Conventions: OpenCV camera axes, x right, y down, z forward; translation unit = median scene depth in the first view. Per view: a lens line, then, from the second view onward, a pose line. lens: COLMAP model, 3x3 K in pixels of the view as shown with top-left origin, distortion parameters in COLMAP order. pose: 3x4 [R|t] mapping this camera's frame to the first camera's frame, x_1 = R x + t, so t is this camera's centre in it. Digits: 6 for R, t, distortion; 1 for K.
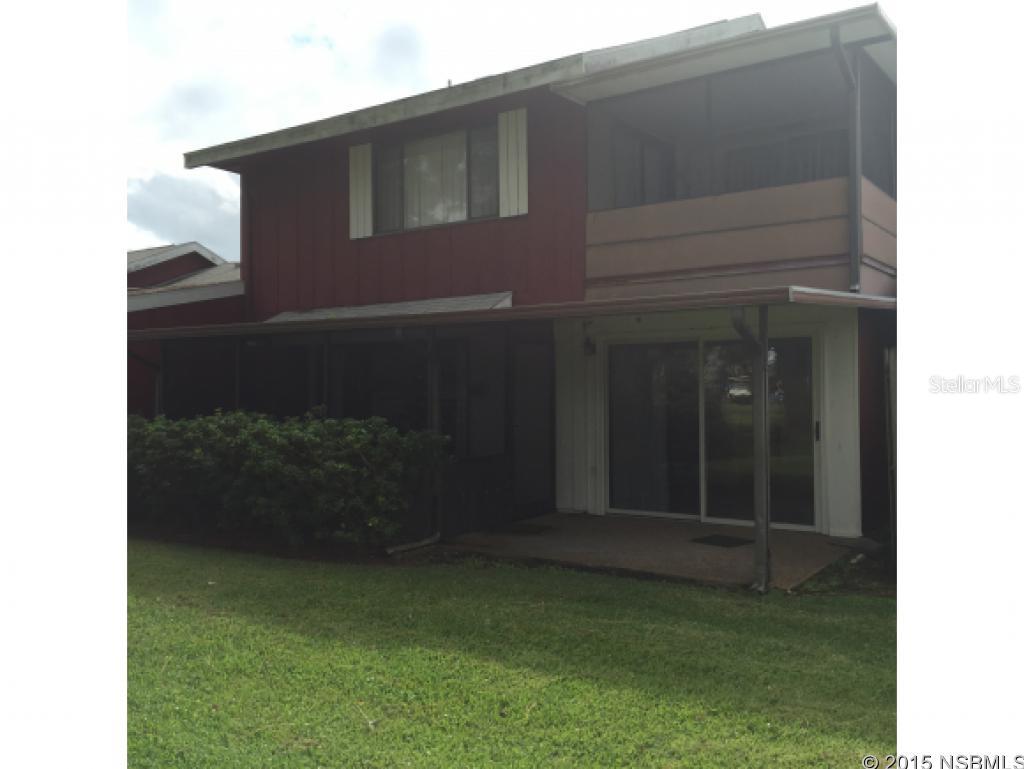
lens RADIAL K [[868.5, 0, 512.0], [0, 868.5, 384.5], [0, 0, 1]] dist [0.059129, -0.002348]
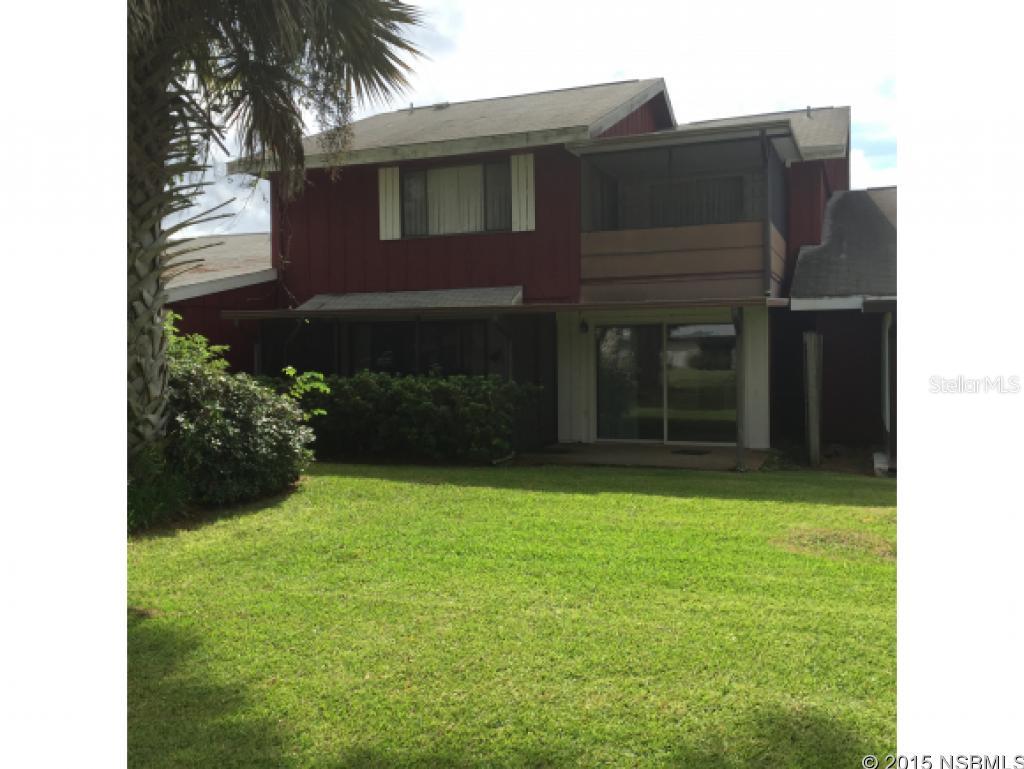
lens RADIAL K [[868.5, 0, 512.0], [0, 868.5, 384.5], [0, 0, 1]] dist [0.059129, -0.002348]
pose [[0.973152, -0.006598, 0.230069, -0.354503], [-0.001275, 0.999419, 0.034054, 0.003015], [-0.230160, -0.033433, 0.972578, -0.368961]]
